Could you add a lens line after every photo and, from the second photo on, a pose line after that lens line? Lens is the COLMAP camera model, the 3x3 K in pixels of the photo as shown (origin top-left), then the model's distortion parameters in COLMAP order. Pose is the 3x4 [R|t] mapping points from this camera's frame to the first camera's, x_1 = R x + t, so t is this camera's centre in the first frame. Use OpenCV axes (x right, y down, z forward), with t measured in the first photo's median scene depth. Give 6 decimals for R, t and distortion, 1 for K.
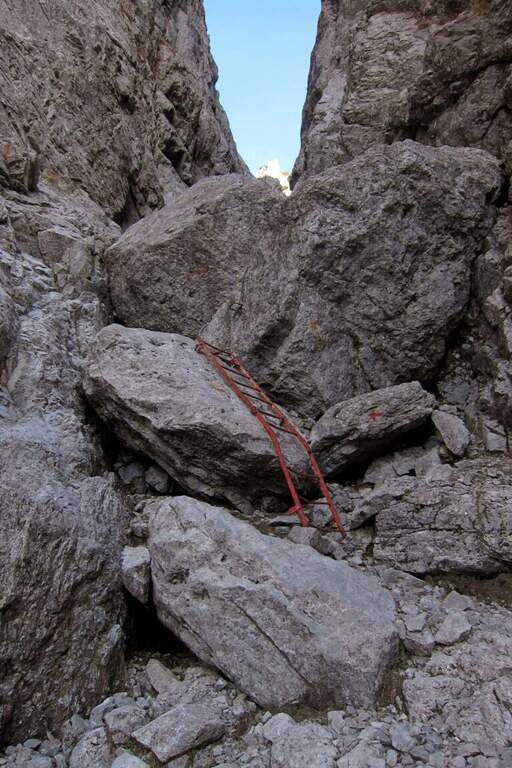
lens RADIAL K [[645.9, 0, 256.0], [0, 645.9, 384.0], [0, 0, 1]] dist [-0.048697, 0.003057]
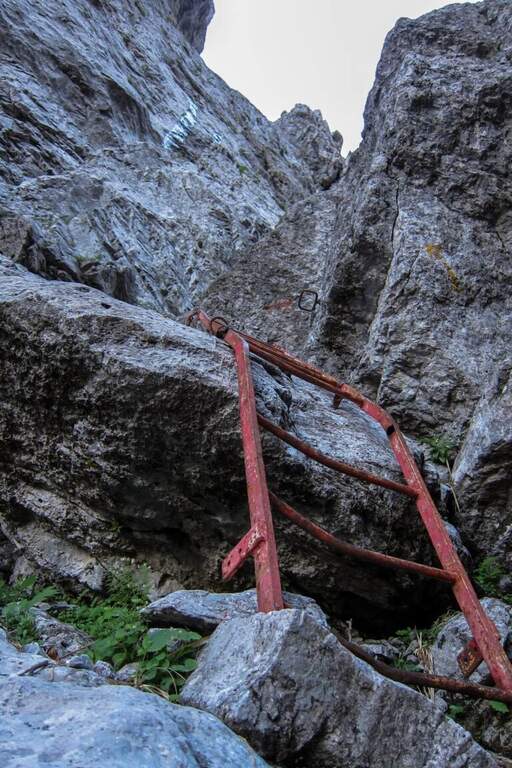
lens RADIAL K [[645.9, 0, 256.0], [0, 645.9, 384.0], [0, 0, 1]] dist [-0.048697, 0.003057]
pose [[0.940356, -0.145809, -0.307360, 0.094005], [0.029567, 0.935102, -0.353144, 0.153108], [0.338905, 0.322993, 0.883640, 0.563006]]
